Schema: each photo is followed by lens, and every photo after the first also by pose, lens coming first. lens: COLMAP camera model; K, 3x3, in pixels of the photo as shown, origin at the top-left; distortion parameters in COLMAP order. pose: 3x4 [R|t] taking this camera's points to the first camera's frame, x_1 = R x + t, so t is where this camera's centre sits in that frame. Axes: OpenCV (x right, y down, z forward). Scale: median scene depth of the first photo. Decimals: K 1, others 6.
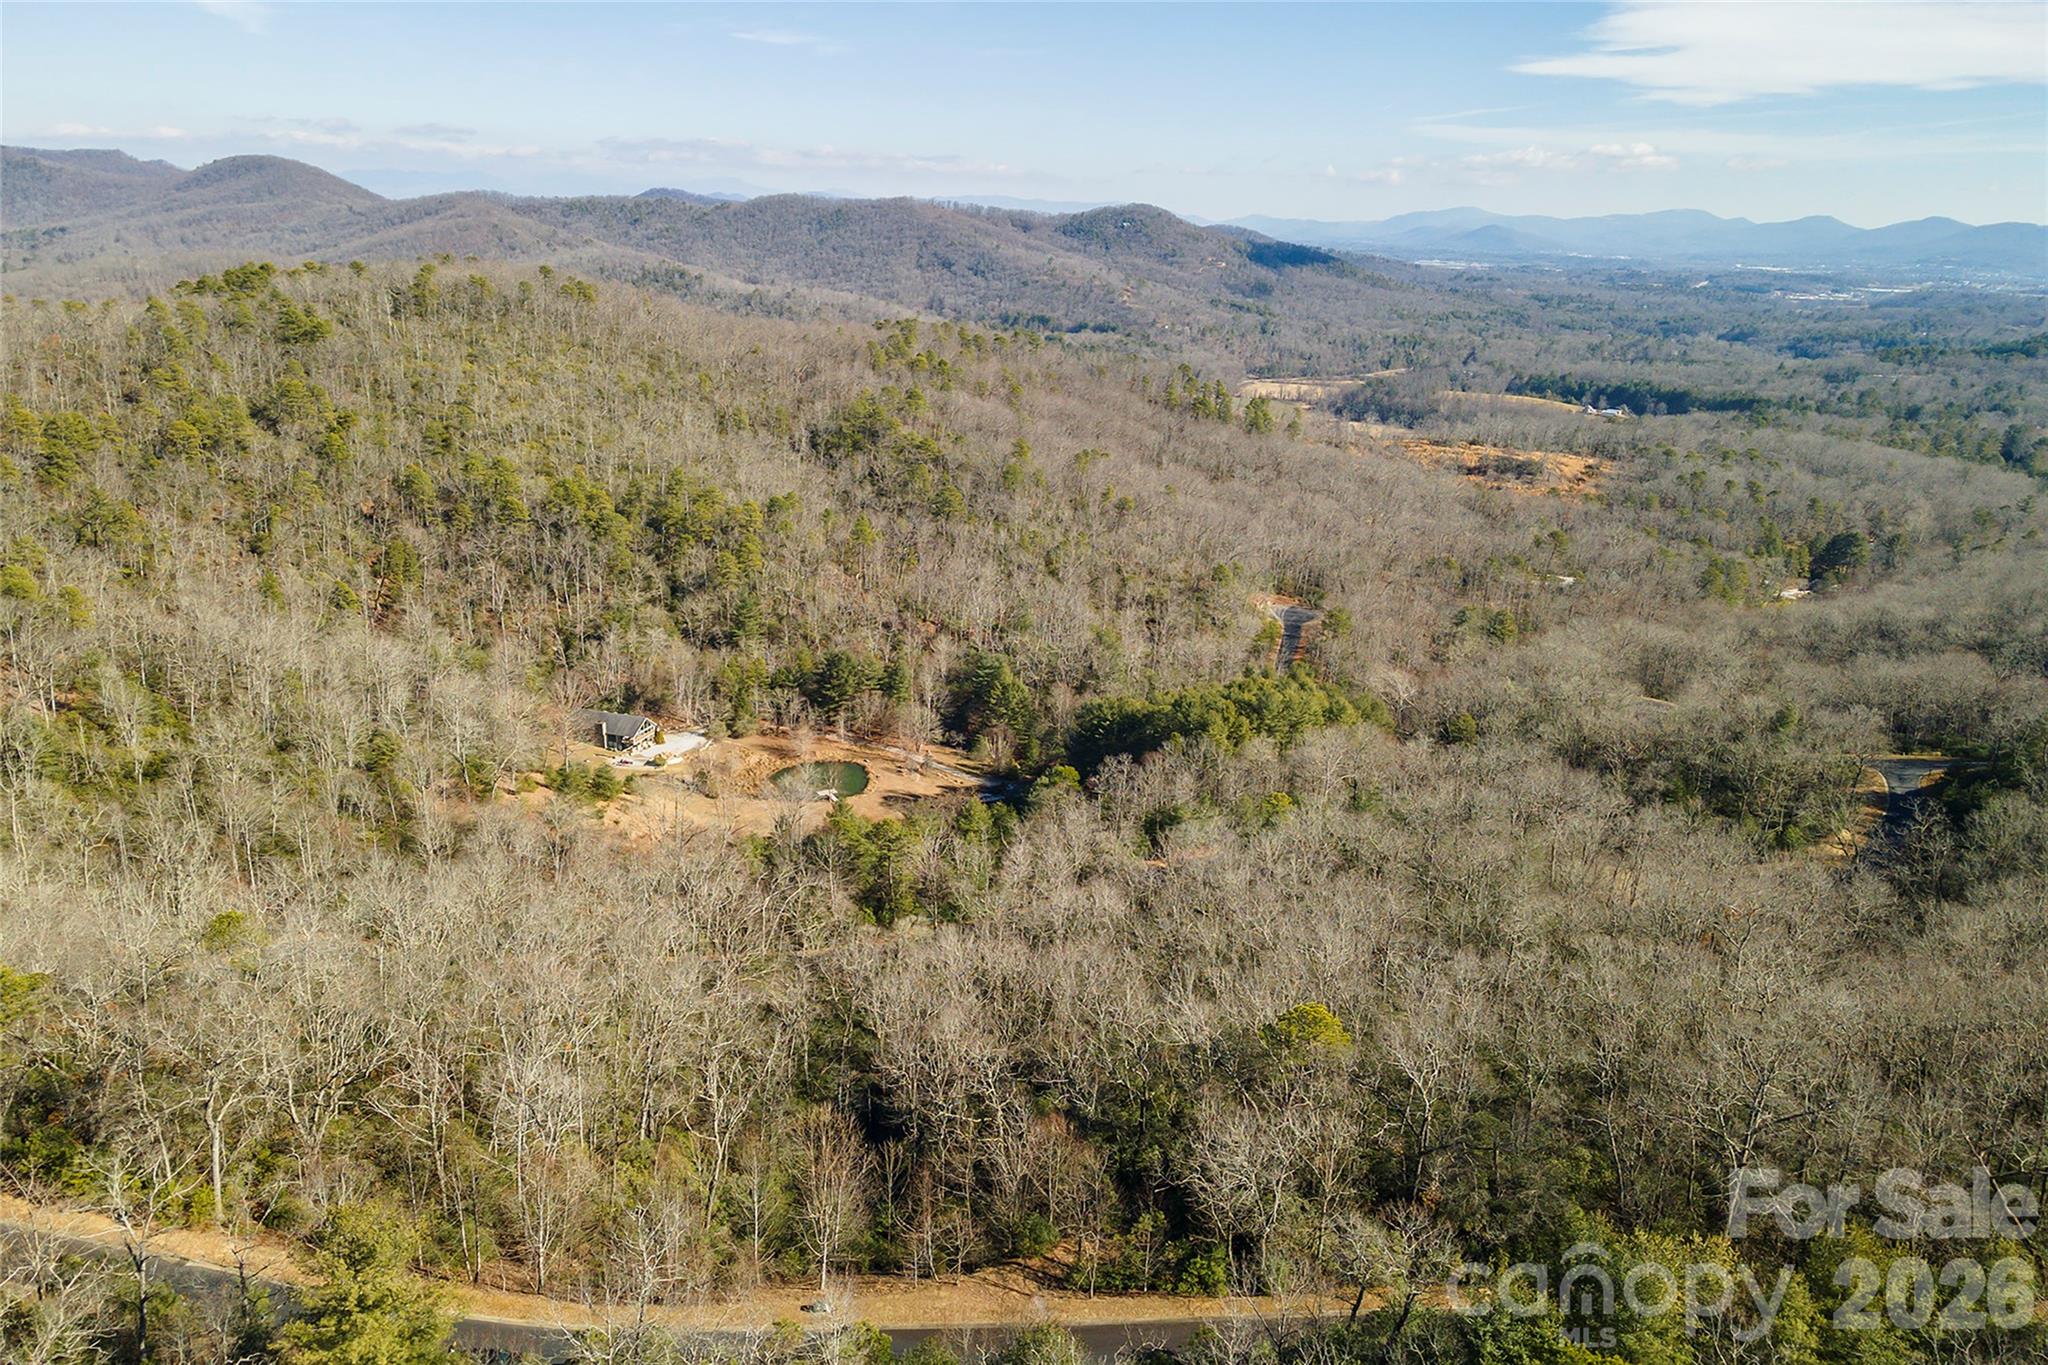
lens RADIAL K [[1480.8, 0, 1006.8], [0, 1480.8, 690.7], [0, 0, 1]] dist [0.051509, 0.020194]
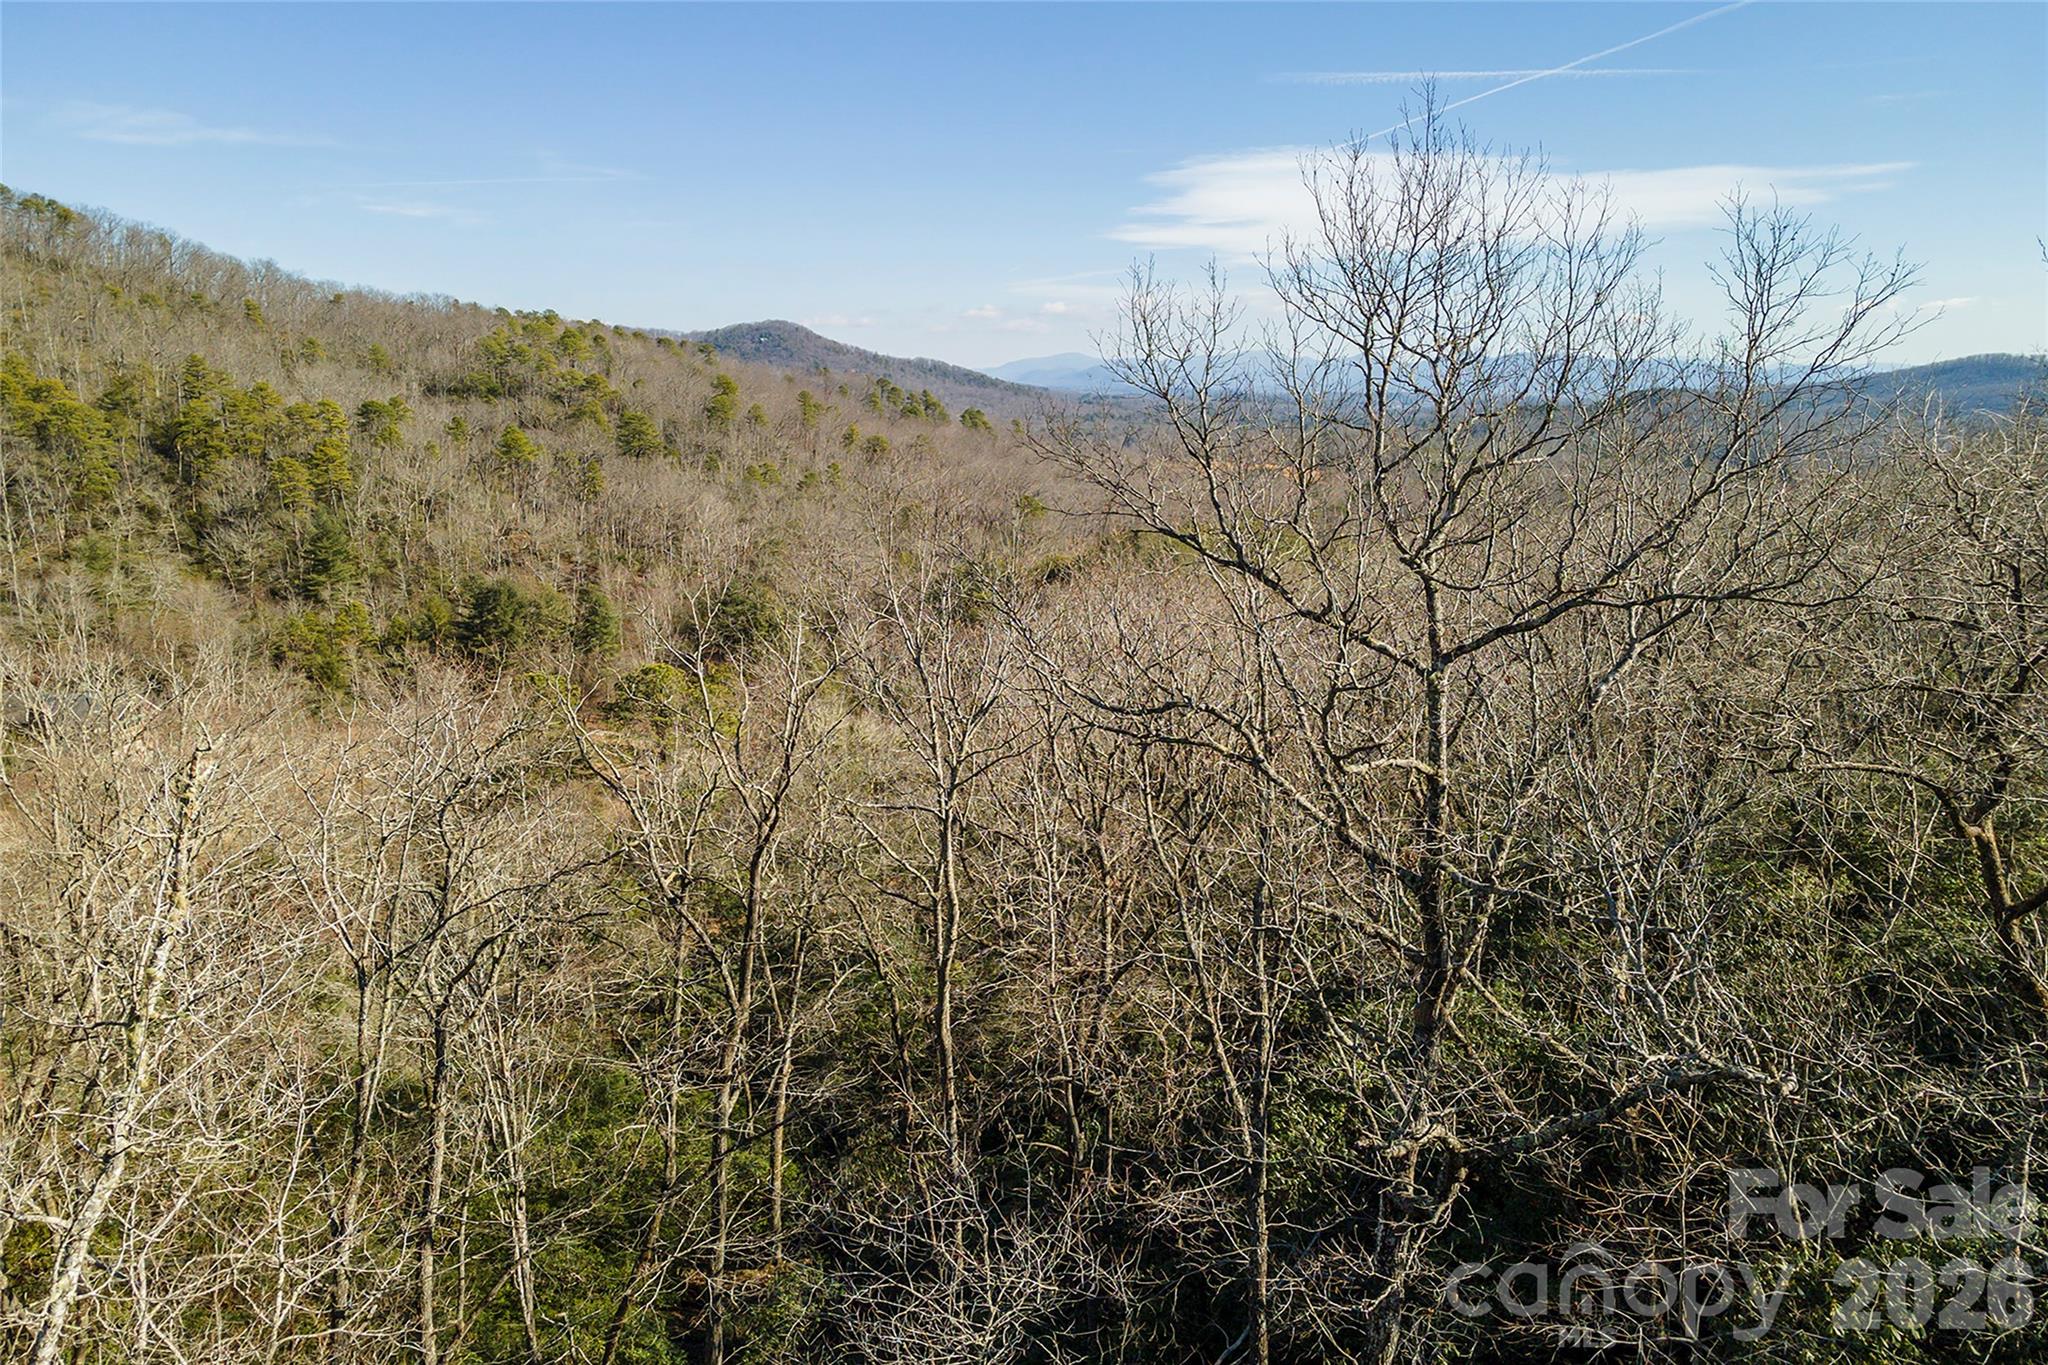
lens RADIAL K [[1480.8, 0, 1010.4], [0, 1480.8, 741.5], [0, 0, 1]] dist [0.051509, 0.020194]
pose [[0.971168, -0.084445, 0.222939, -0.035736], [0.095869, 0.994553, -0.040908, 0.062341], [-0.218270, 0.061102, 0.973974, 0.257675]]
